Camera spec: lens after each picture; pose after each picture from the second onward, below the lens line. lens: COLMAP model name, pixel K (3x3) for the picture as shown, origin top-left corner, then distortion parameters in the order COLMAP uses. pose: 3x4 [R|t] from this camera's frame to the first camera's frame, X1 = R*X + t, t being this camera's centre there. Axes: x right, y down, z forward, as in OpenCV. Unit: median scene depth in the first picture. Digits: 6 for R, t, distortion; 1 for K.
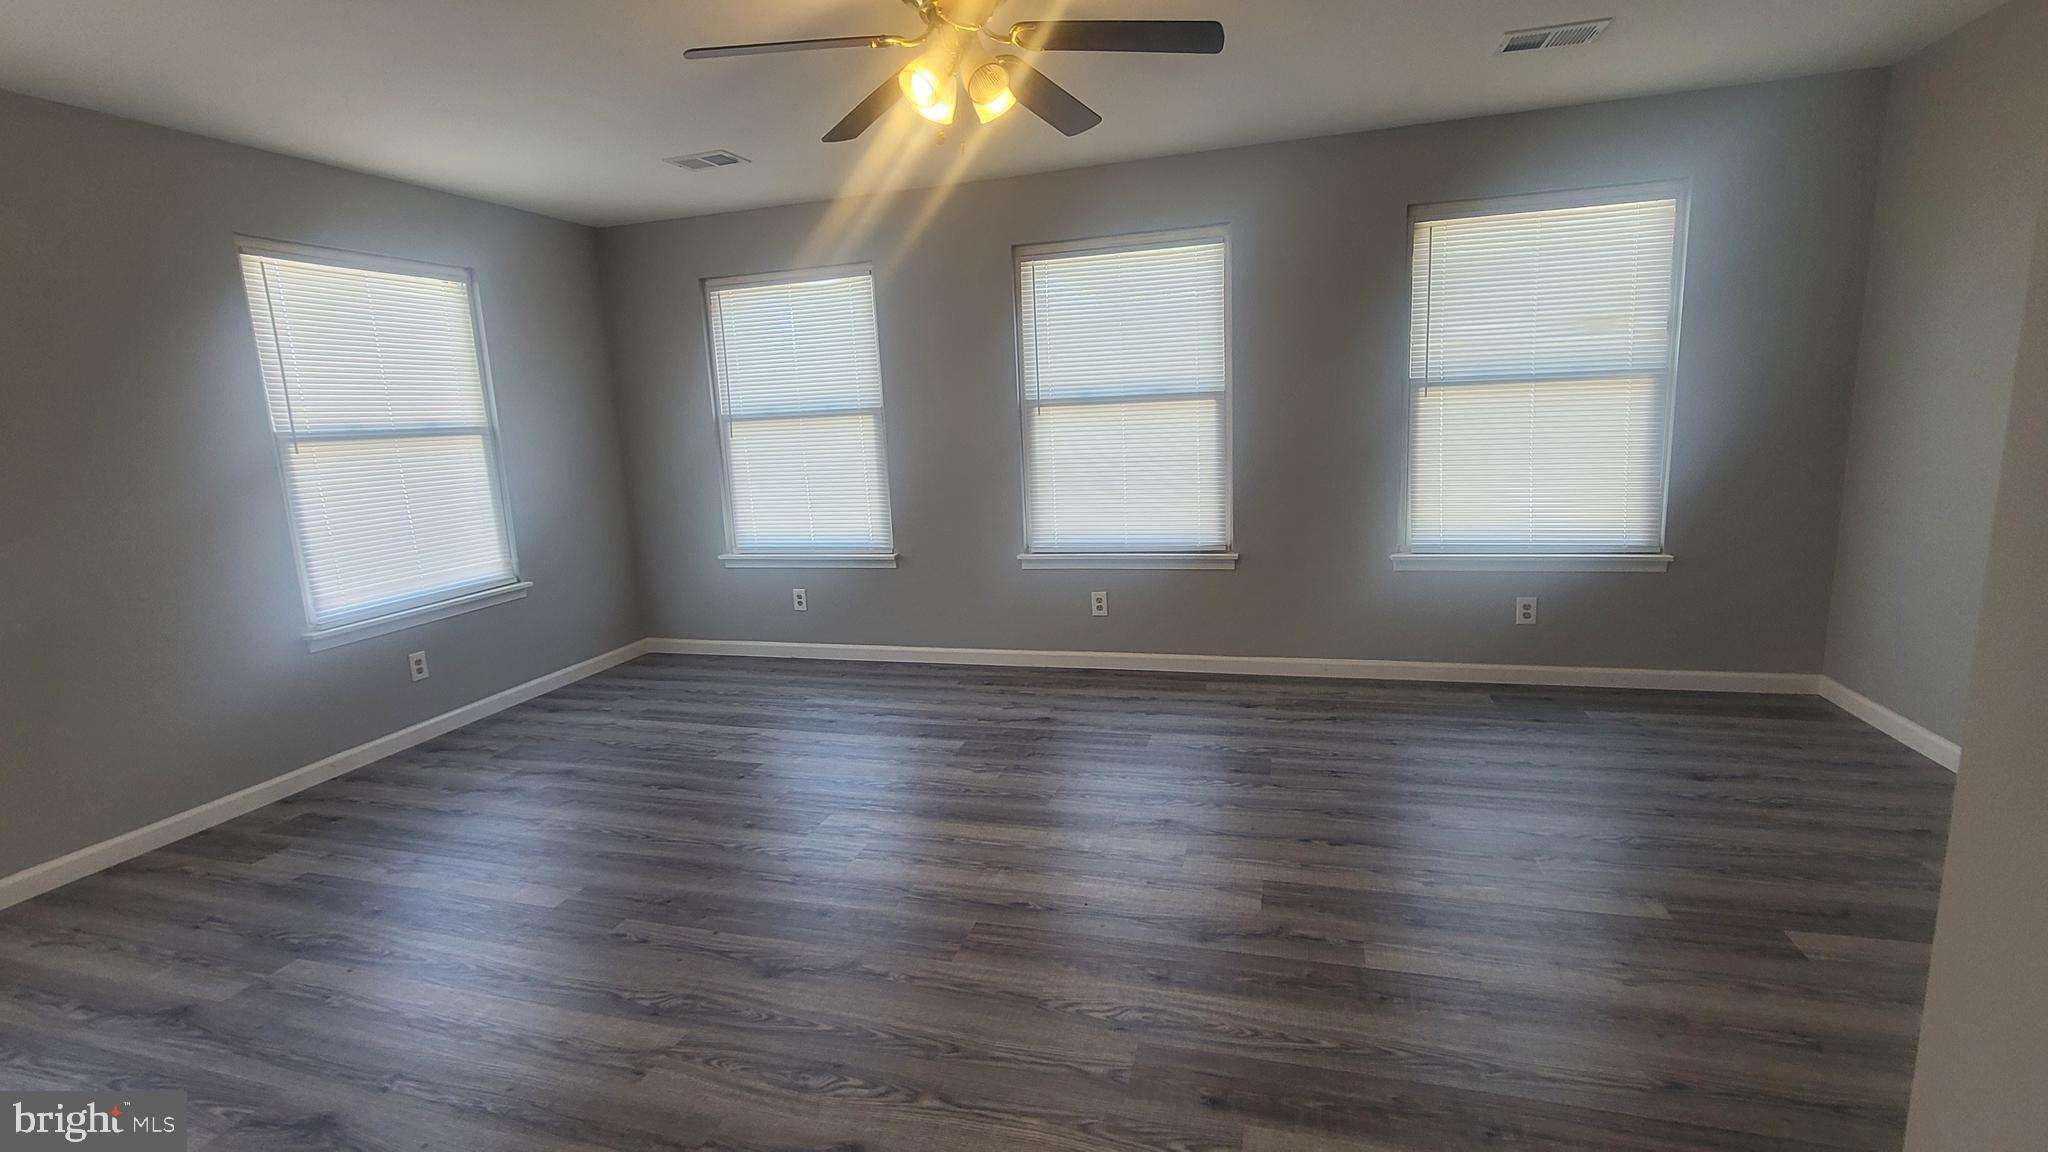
lens RADIAL K [[908.7, 0, 1022.5], [0, 908.7, 574.2], [0, 0, 1]] dist [0.001935, 0.000046]
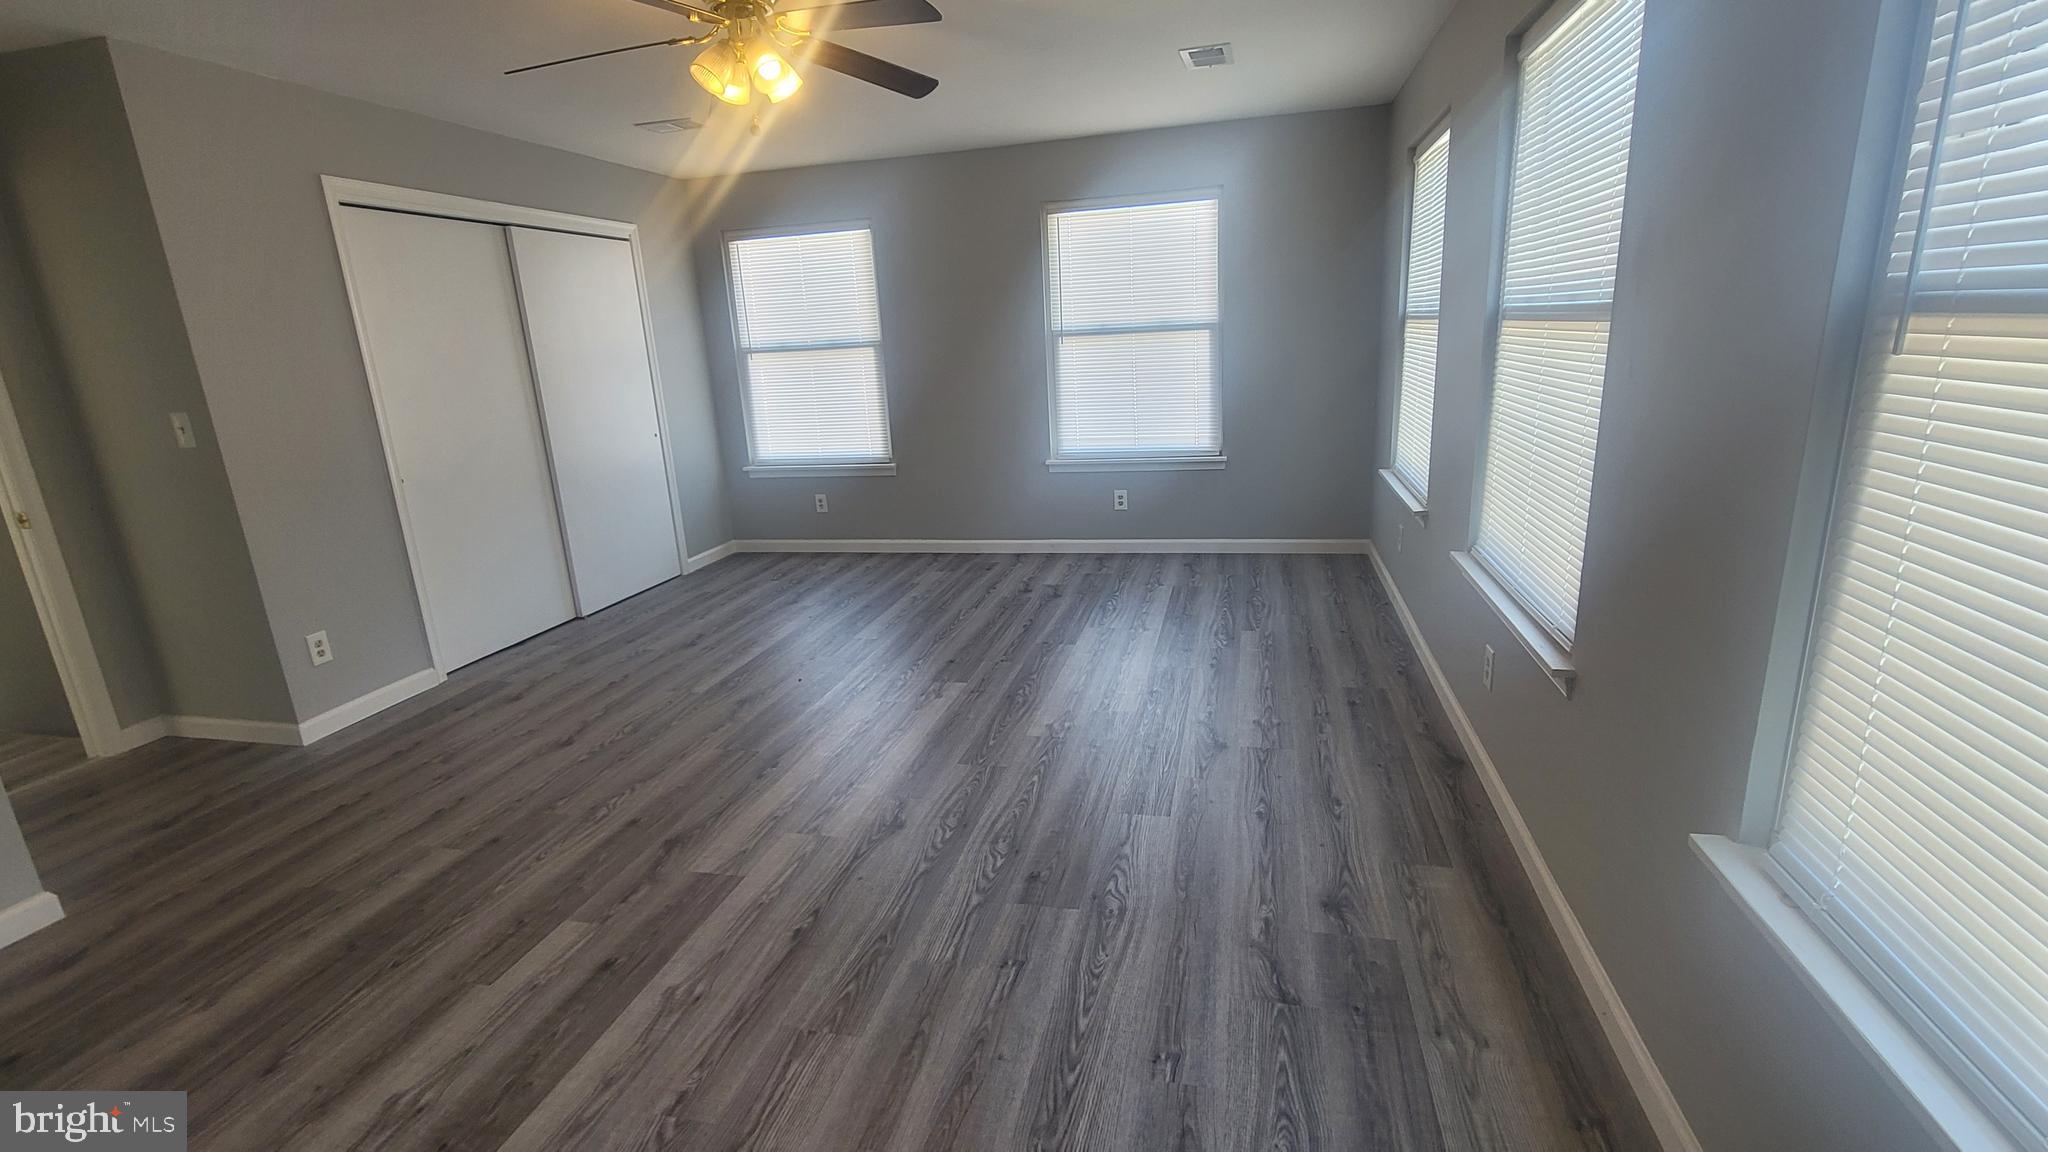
lens RADIAL K [[908.7, 0, 1022.5], [0, 908.7, 574.2], [0, 0, 1]] dist [0.001935, 0.000046]
pose [[0.055045, 0.295511, -0.953752, 0.712989], [-0.131860, 0.948986, 0.286424, -0.176678], [0.989739, 0.109996, 0.091203, 0.762471]]
